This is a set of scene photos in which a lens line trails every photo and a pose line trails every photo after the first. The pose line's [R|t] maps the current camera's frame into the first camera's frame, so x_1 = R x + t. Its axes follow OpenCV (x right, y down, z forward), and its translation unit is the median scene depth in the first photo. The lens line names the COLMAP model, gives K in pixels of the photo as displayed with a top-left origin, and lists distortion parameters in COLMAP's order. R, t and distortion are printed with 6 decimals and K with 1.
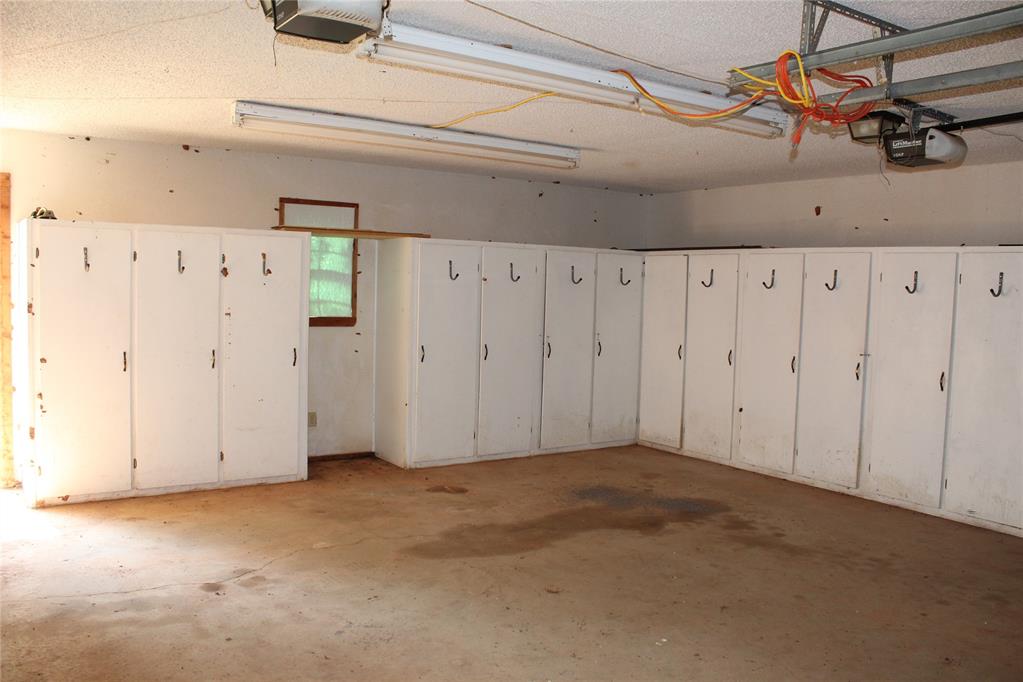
lens RADIAL K [[849.7, 0, 511.5], [0, 849.7, 341.0], [0, 0, 1]] dist [-0.176455, 0.162368]
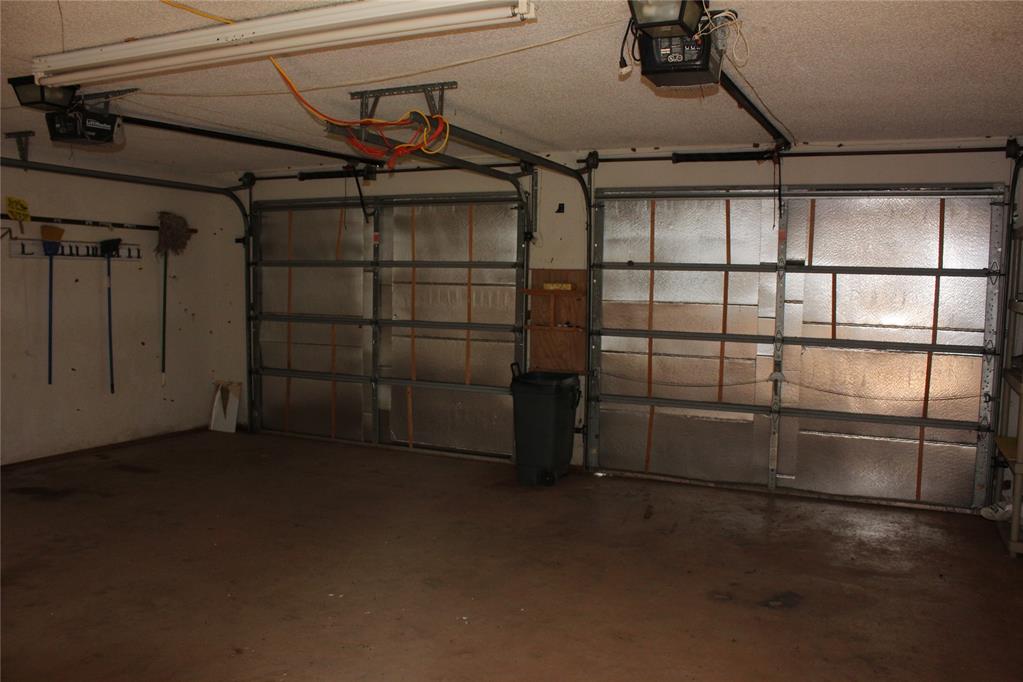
lens RADIAL K [[849.7, 0, 511.5], [0, 849.7, 341.0], [0, 0, 1]] dist [-0.176455, 0.162368]
pose [[-0.463306, -0.125654, 0.877245, -0.732346], [0.033599, 0.986694, 0.159076, -0.121677], [-0.885561, 0.103175, -0.452919, 1.070581]]
